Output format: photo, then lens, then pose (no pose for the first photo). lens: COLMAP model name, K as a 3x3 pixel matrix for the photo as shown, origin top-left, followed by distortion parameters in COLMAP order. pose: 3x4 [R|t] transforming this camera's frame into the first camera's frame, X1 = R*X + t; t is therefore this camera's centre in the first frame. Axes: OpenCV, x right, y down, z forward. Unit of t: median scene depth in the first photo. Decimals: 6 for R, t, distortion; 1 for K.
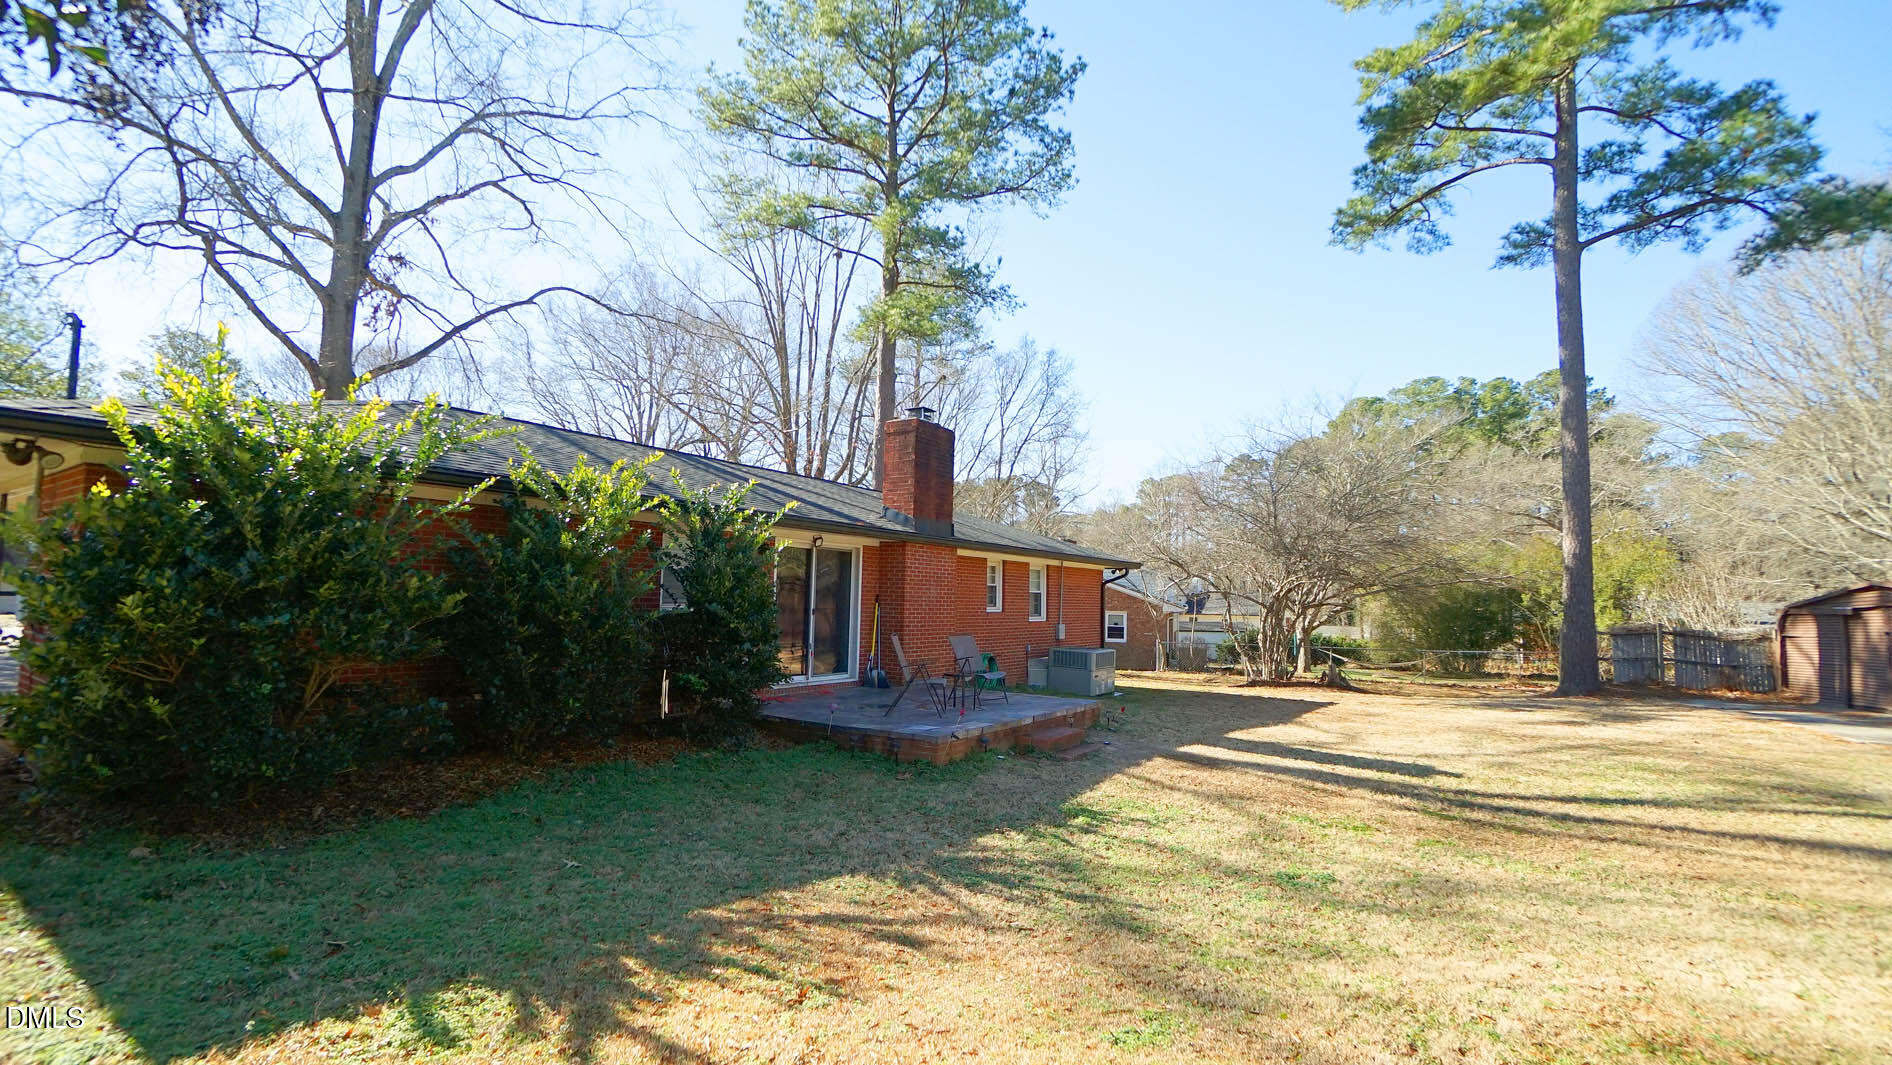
lens RADIAL K [[830.2, 0, 934.2], [0, 830.2, 546.6], [0, 0, 1]] dist [-0.054711, 0.015329]
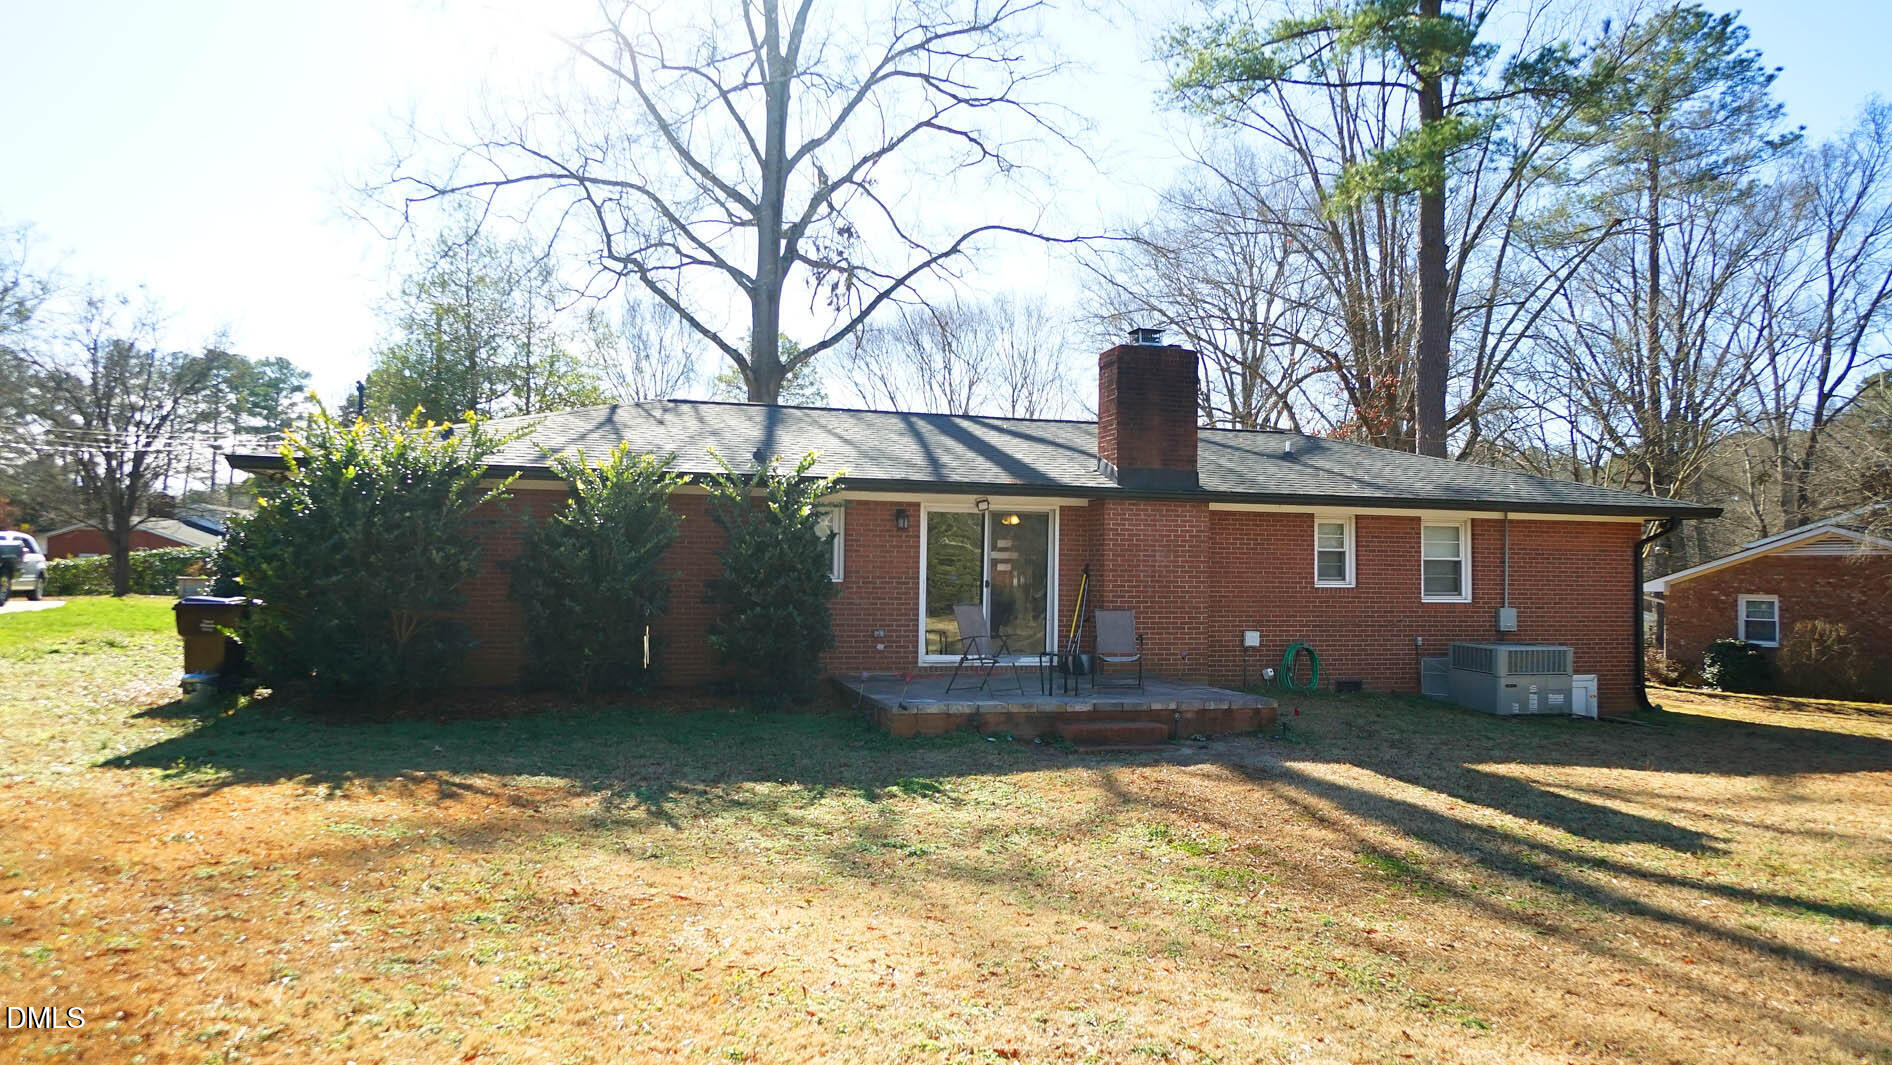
lens RADIAL K [[1171.5, 0, 938.9], [0, 1171.5, 529.7], [0, 0, 1]] dist [-0.000939, 0.009740]
pose [[0.762487, -0.041228, -0.645688, 0.367656], [0.047310, 0.998849, -0.007911, 0.016263], [0.645271, -0.024515, 0.763560, 0.007983]]
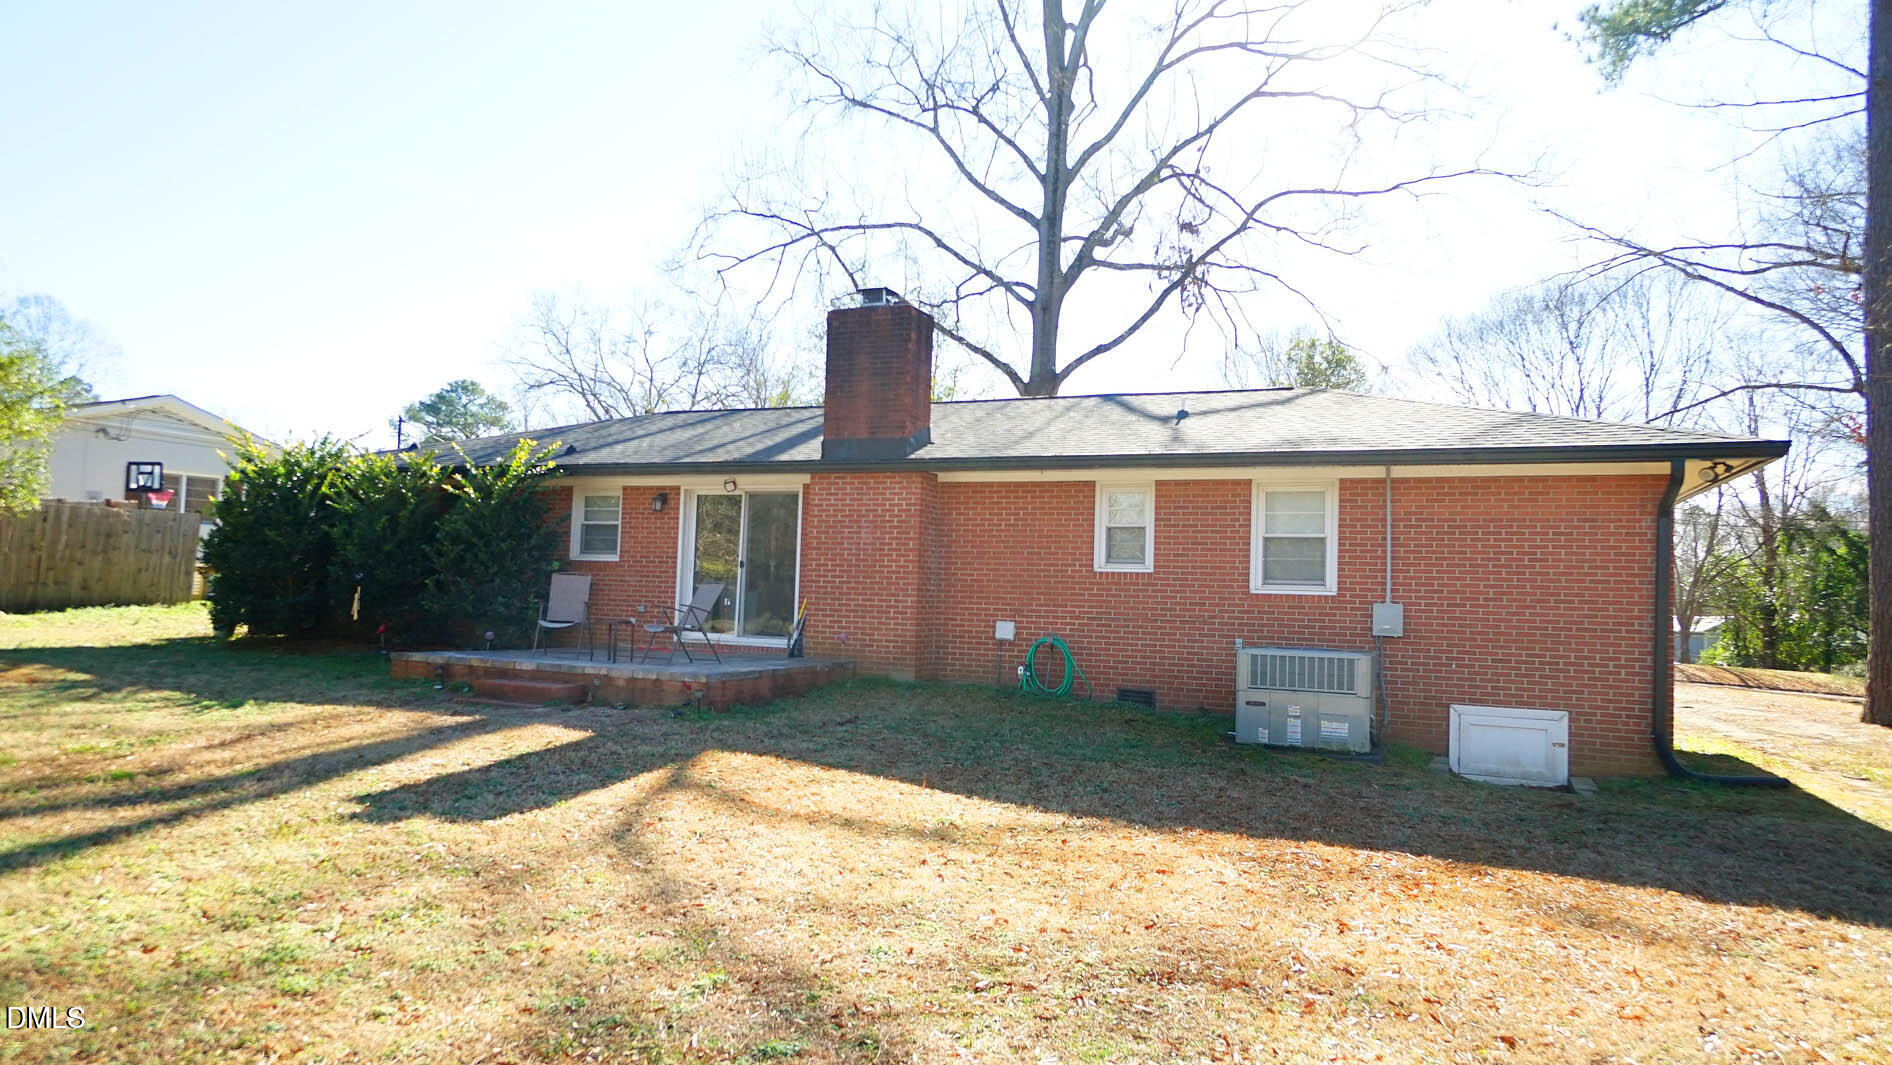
lens RADIAL K [[1171.5, 0, 927.4], [0, 1171.5, 527.7], [0, 0, 1]] dist [-0.000939, 0.009740]
pose [[0.191047, -0.077027, -0.978554, 0.662700], [0.034332, 0.996831, -0.071762, 0.079814], [0.980980, -0.019886, 0.193086, 0.559671]]
